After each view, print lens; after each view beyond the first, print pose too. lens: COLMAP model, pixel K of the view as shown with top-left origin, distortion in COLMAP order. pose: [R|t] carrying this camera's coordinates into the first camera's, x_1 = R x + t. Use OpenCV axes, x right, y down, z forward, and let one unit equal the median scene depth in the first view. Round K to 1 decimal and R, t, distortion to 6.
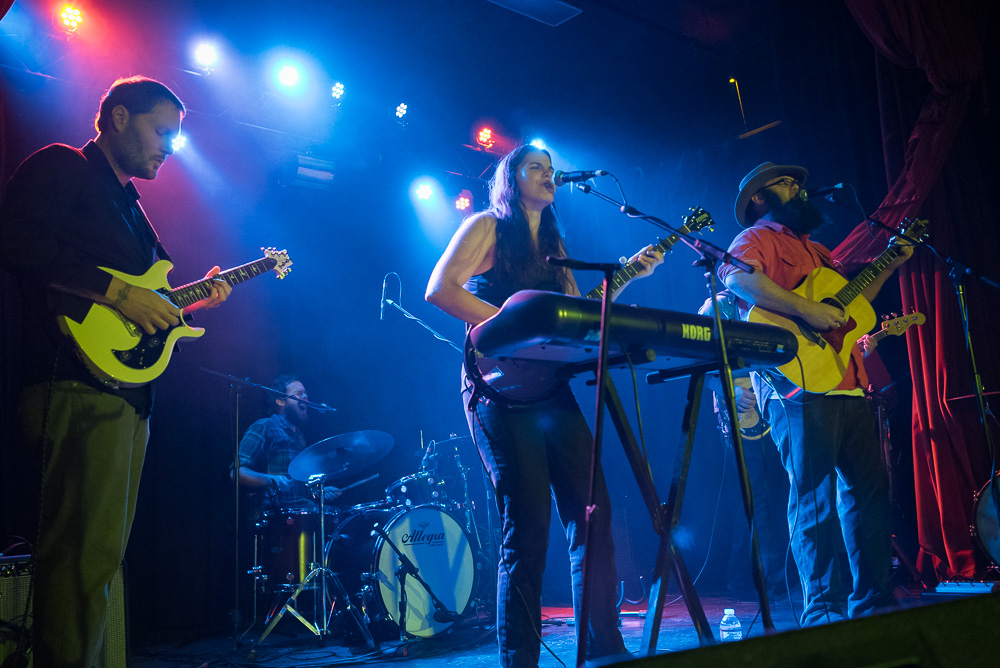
lens RADIAL K [[927.6, 0, 488.3], [0, 927.6, 306.6], [0, 0, 1]] dist [-0.012598, 0.006559]
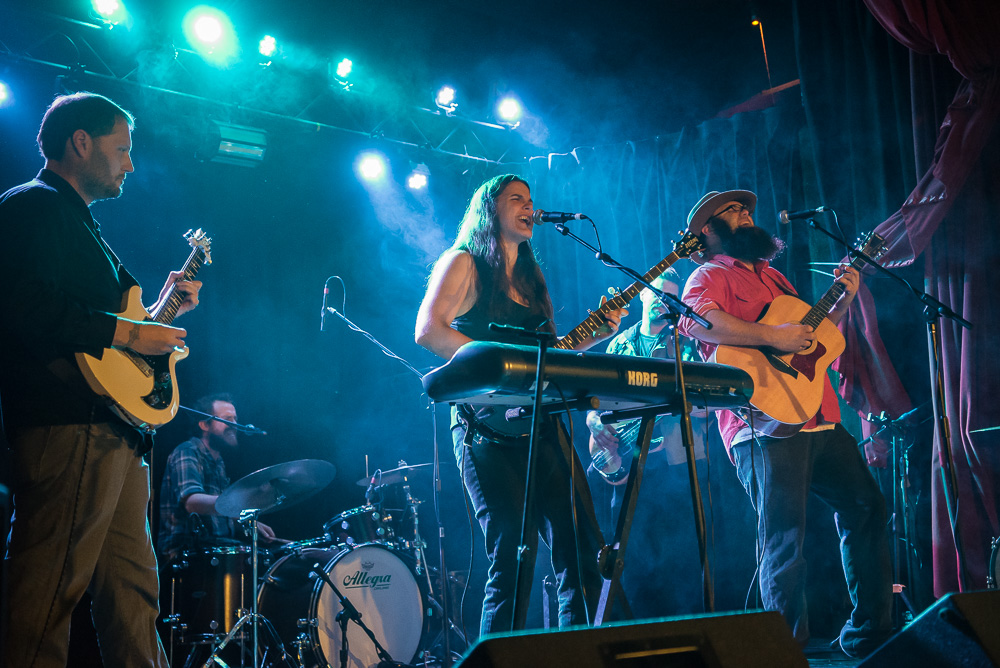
lens RADIAL K [[1281.6, 0, 504.1], [0, 1281.6, 317.6], [0, 0, 1]] dist [0.130460, 0.025313]
pose [[0.999045, 0.015380, 0.040893, 0.007126], [-0.016917, 0.999153, 0.037499, -0.053303], [-0.040281, -0.038155, 0.998460, -0.241507]]
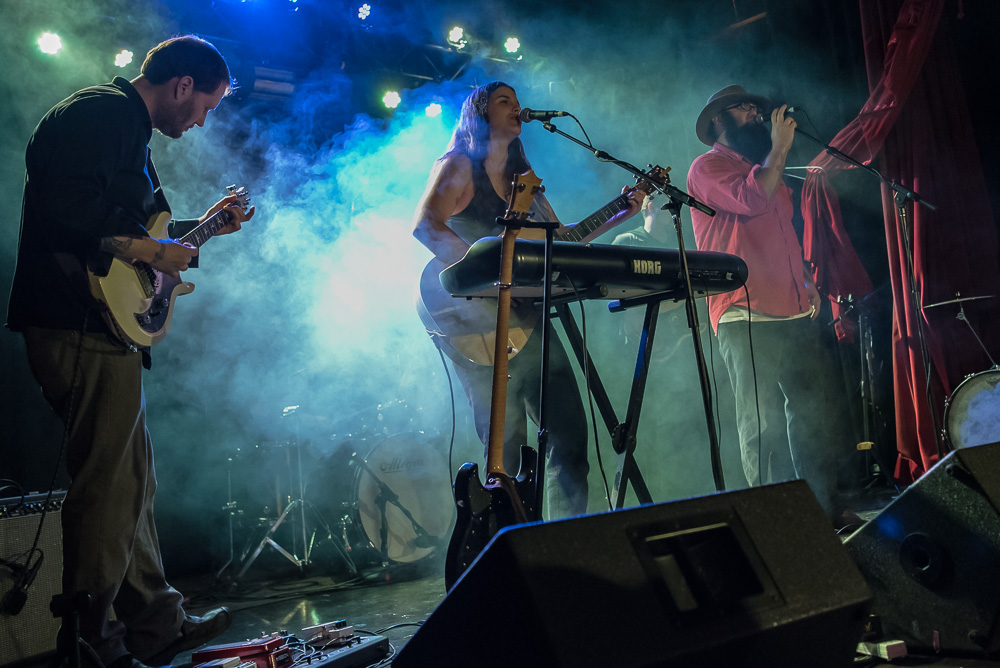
lens RADIAL K [[1075.4, 0, 561.1], [0, 1075.4, 255.9], [0, 0, 1]] dist [-0.018627, -0.000774]
pose [[0.996280, -0.028748, 0.081235, 0.012304], [0.024314, 0.998187, 0.055055, -0.033603], [-0.082671, -0.052875, 0.995173, -0.147223]]
